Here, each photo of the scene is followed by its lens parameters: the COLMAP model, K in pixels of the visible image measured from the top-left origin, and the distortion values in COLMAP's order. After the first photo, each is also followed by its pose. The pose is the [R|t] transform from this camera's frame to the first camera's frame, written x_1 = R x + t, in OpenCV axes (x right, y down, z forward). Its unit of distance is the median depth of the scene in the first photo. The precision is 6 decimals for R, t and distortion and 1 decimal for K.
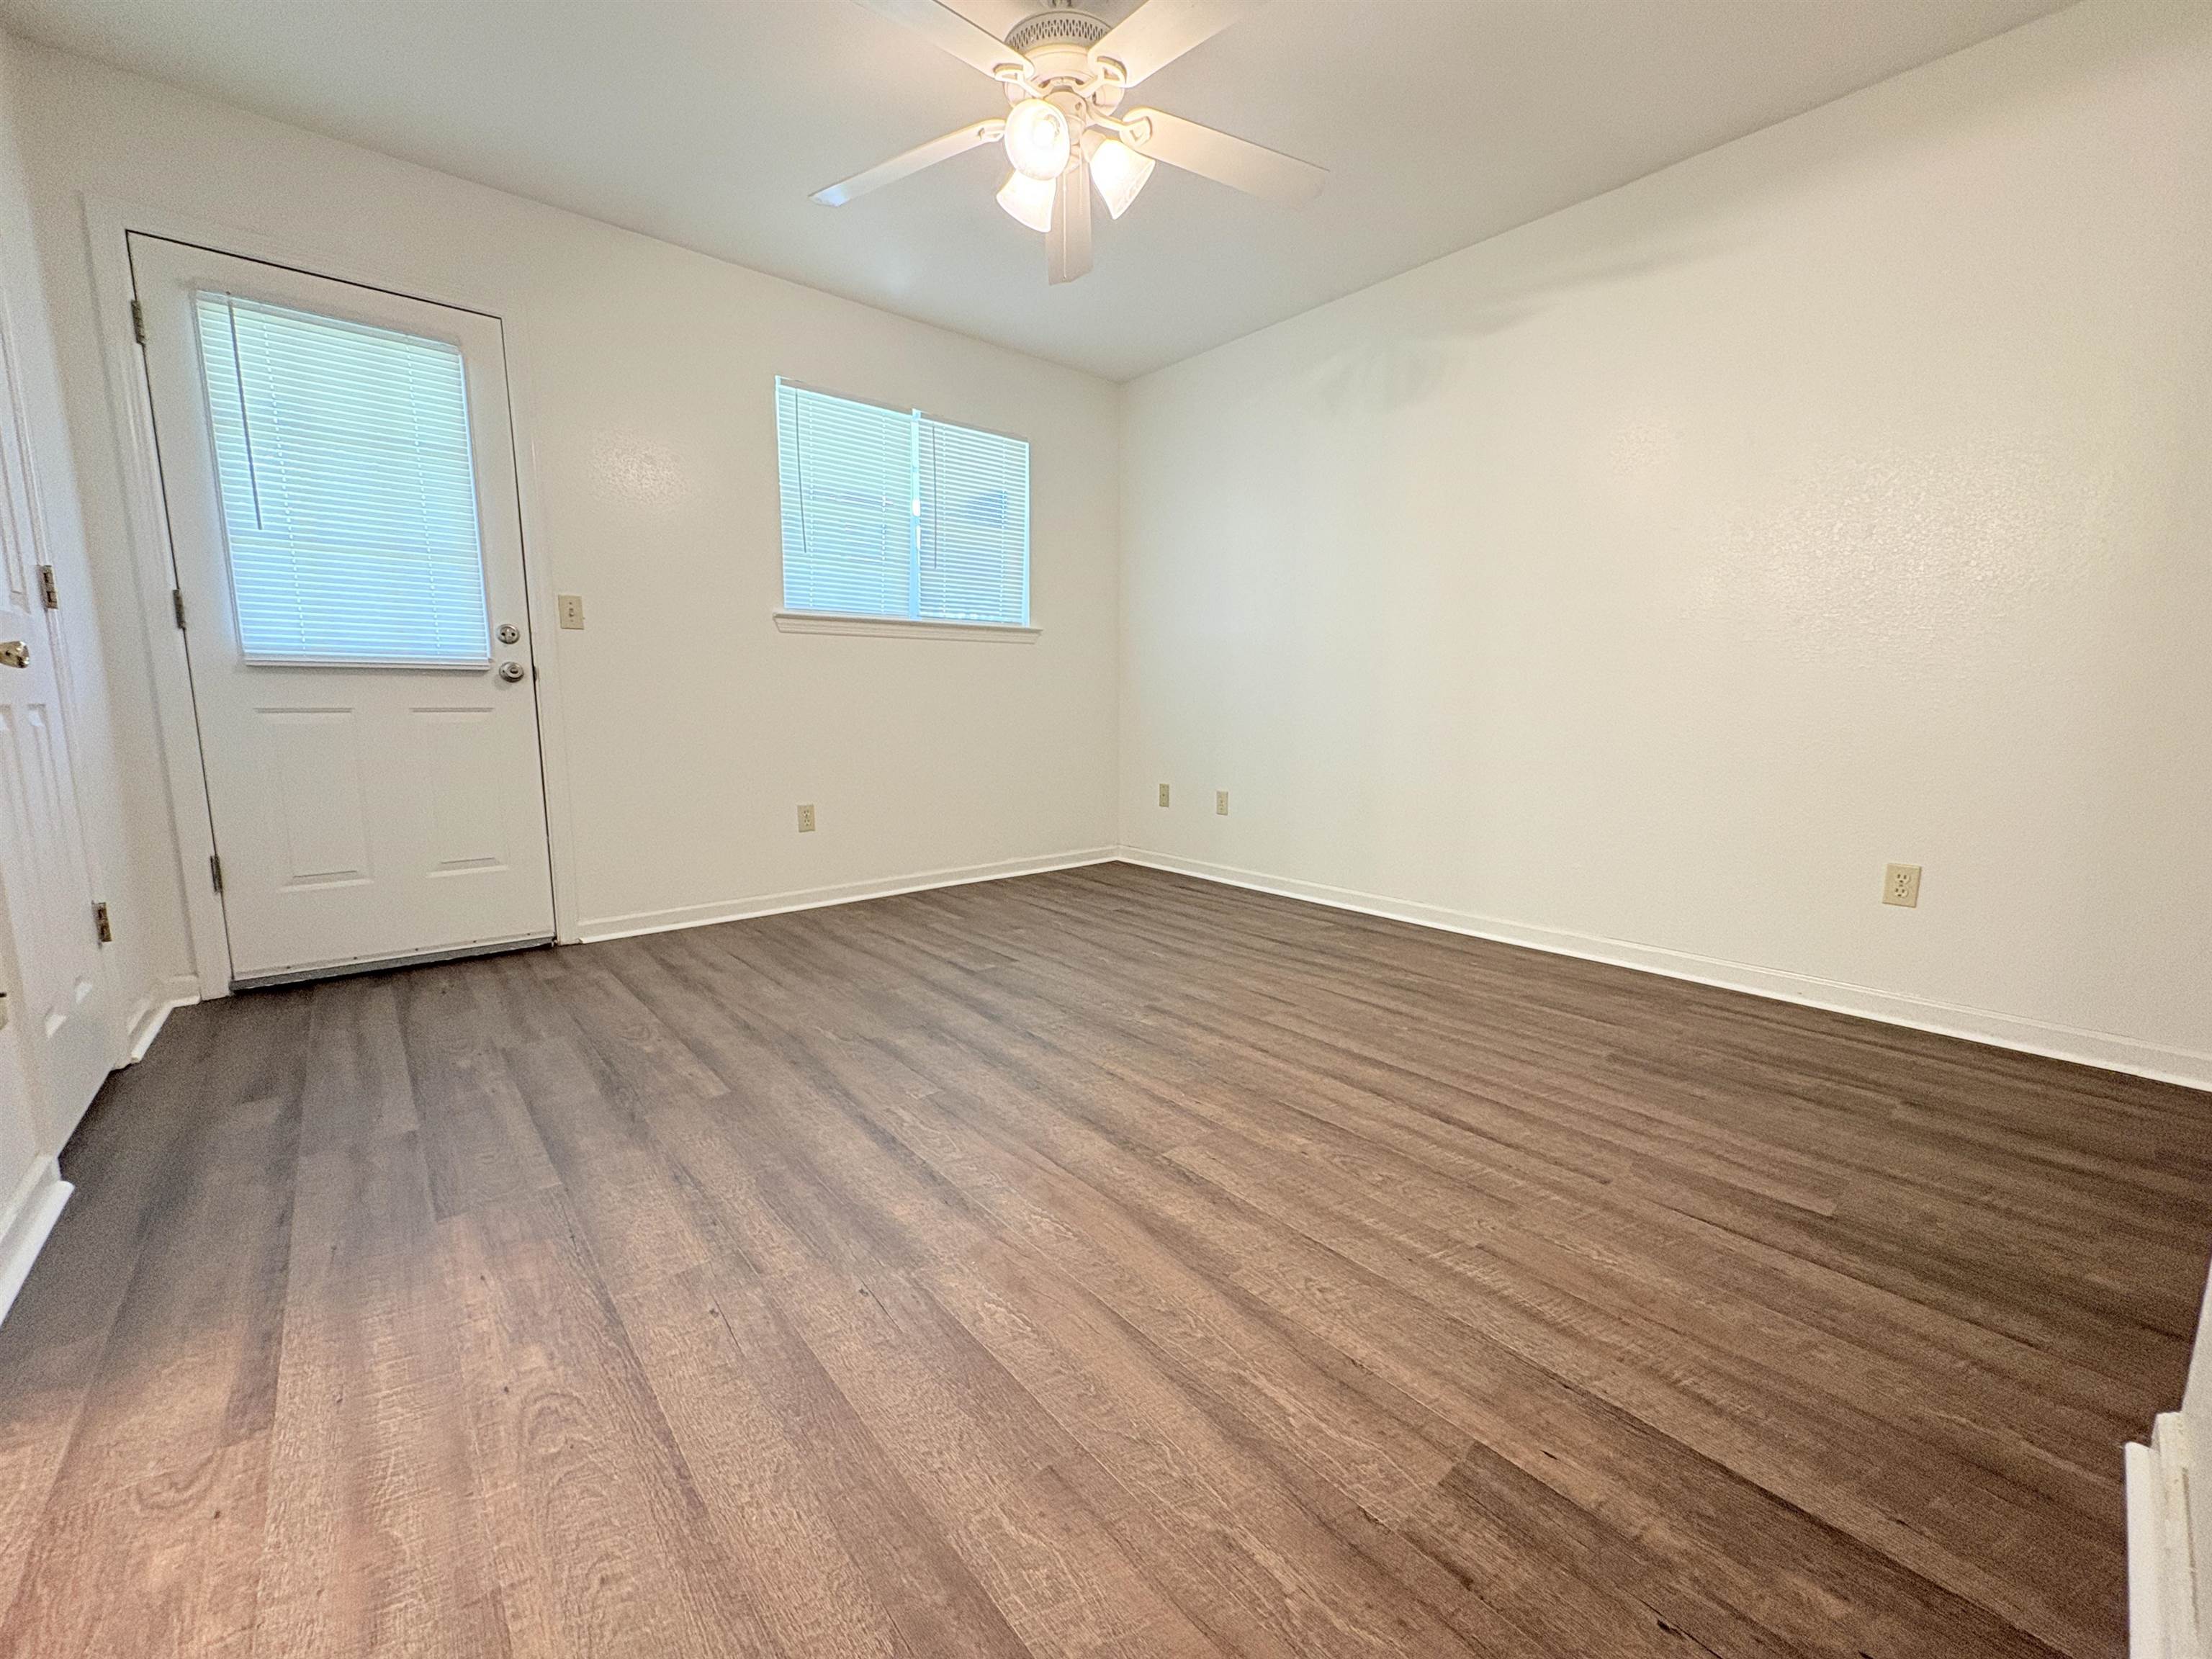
lens RADIAL K [[880.2, 0, 1101.0], [0, 880.2, 826.5], [0, 0, 1]] dist [-0.000946, 0.000236]
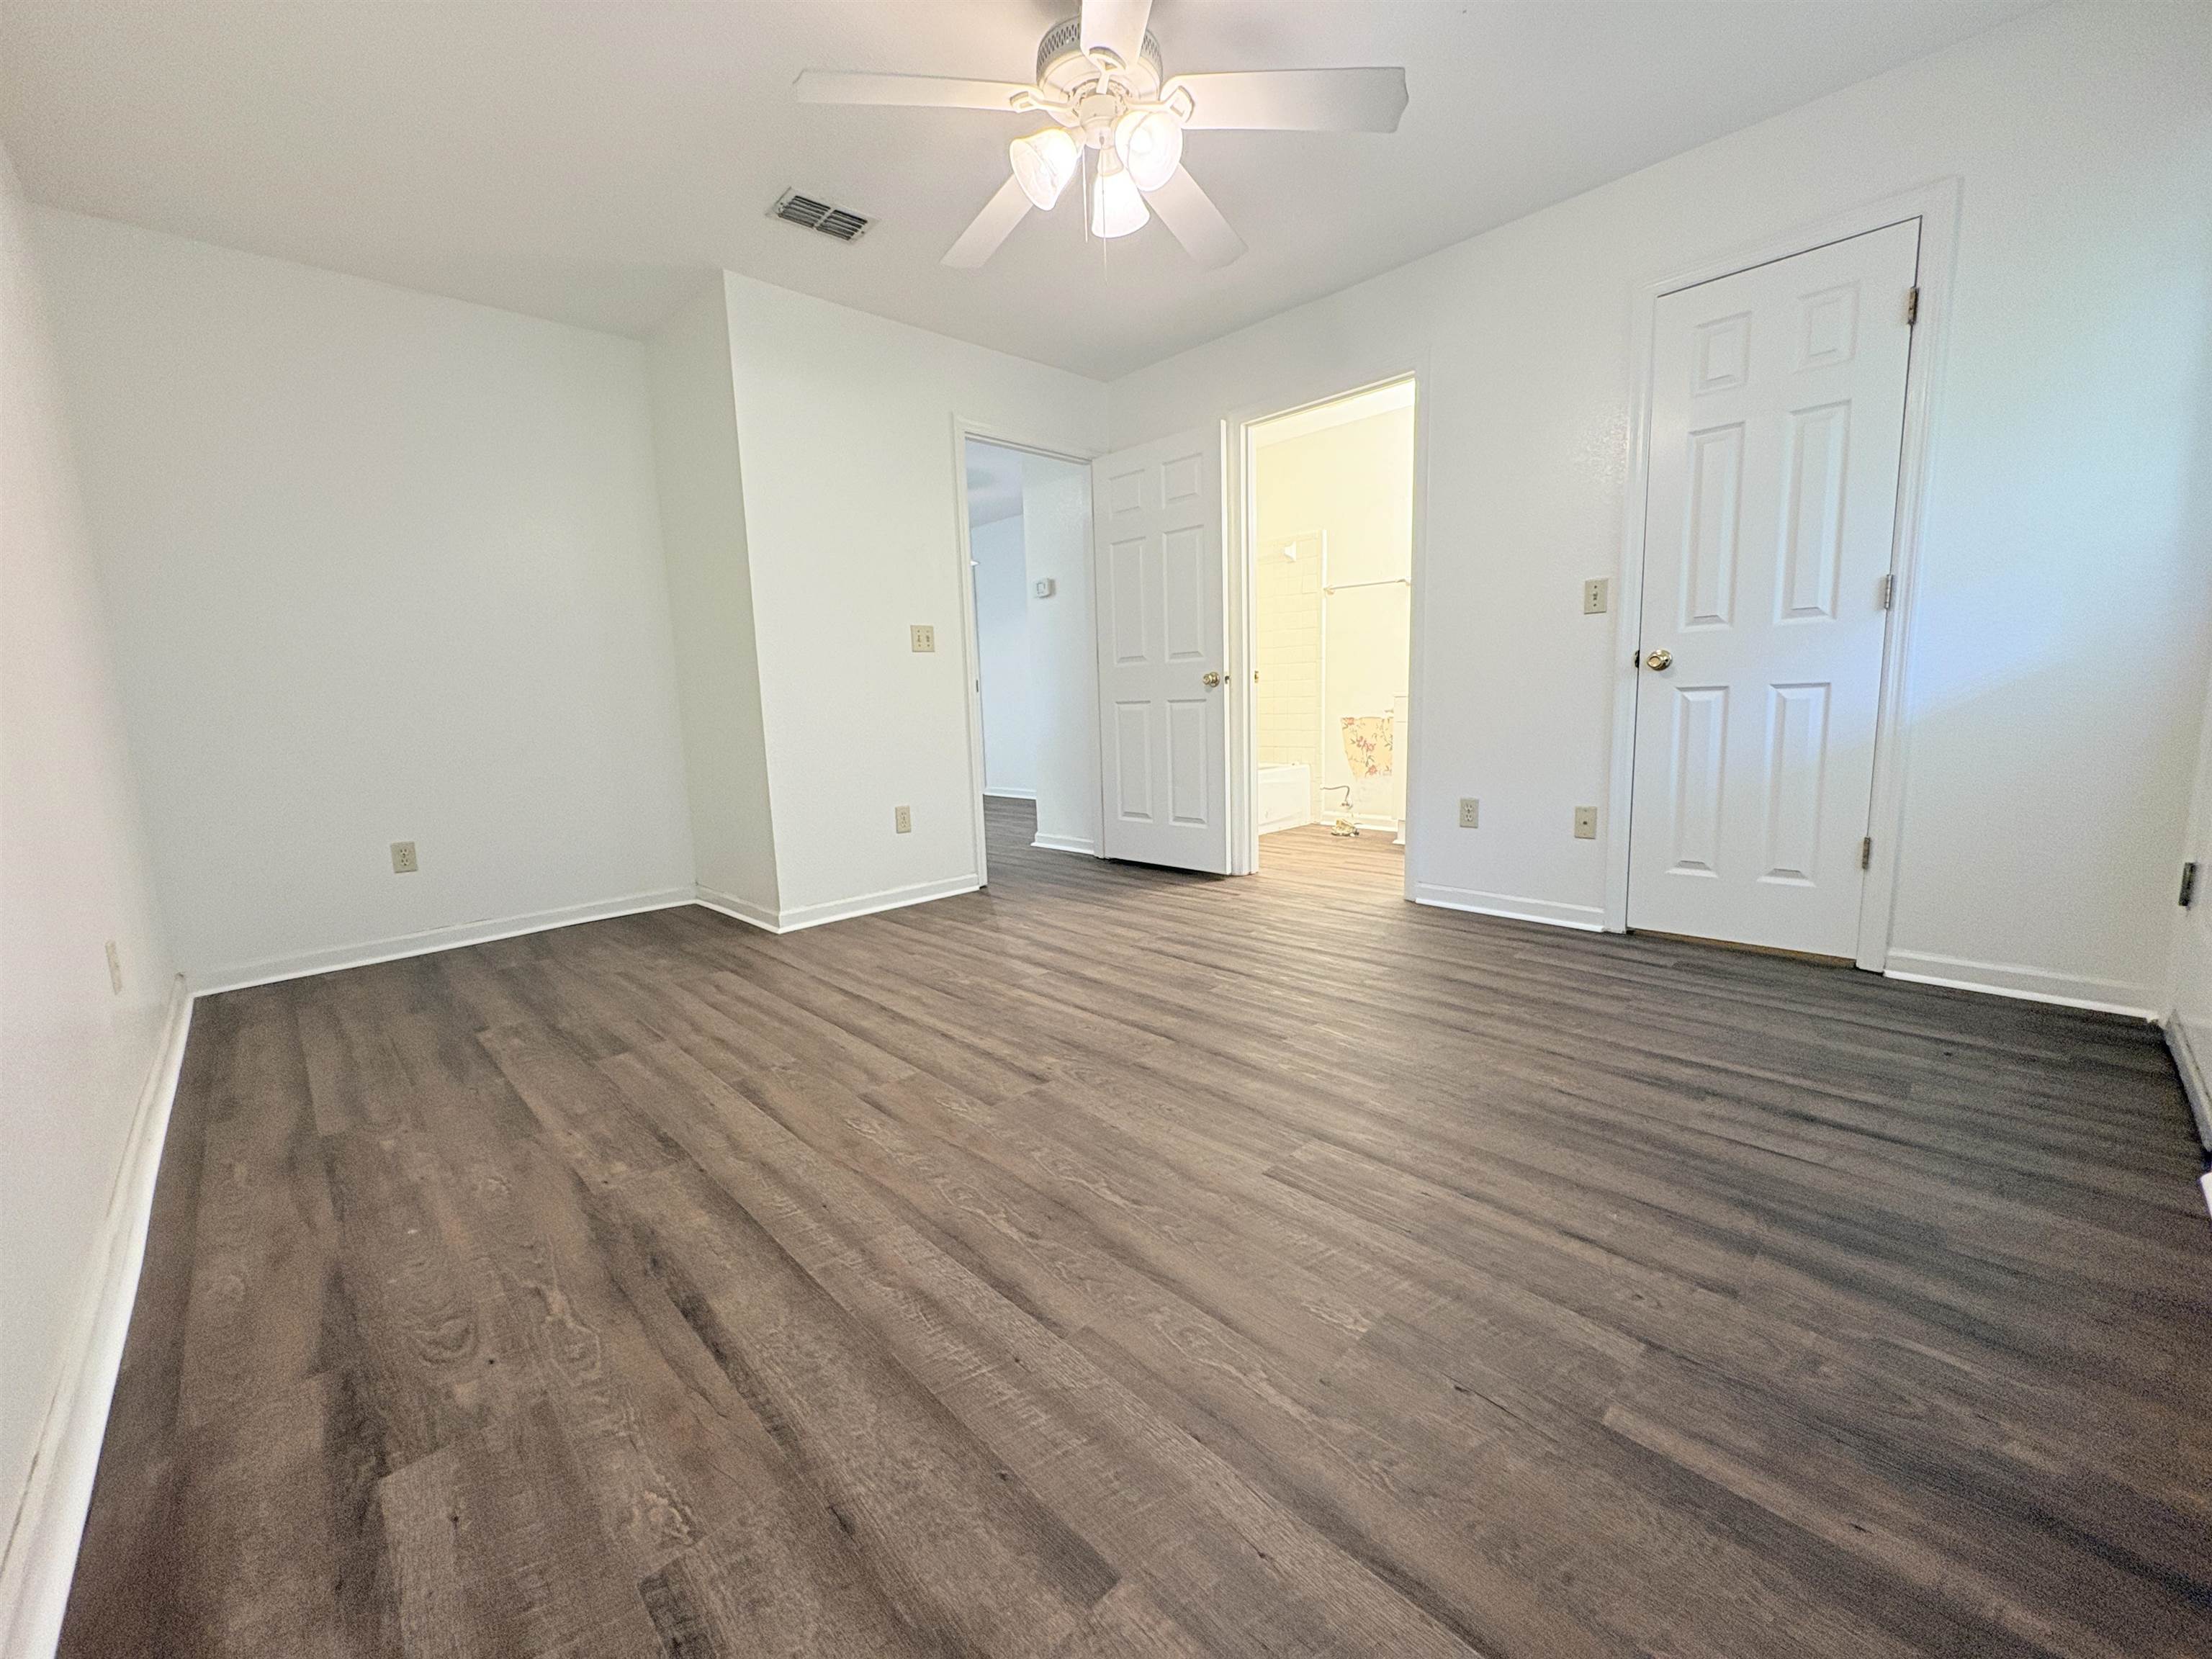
lens RADIAL K [[880.2, 0, 1101.0], [0, 880.2, 826.5], [0, 0, 1]] dist [-0.000946, 0.000236]
pose [[-0.997753, 0.041347, -0.052721, 0.037394], [0.024640, 0.958173, 0.285127, -0.277319], [0.062305, 0.283188, -0.957039, 1.860792]]
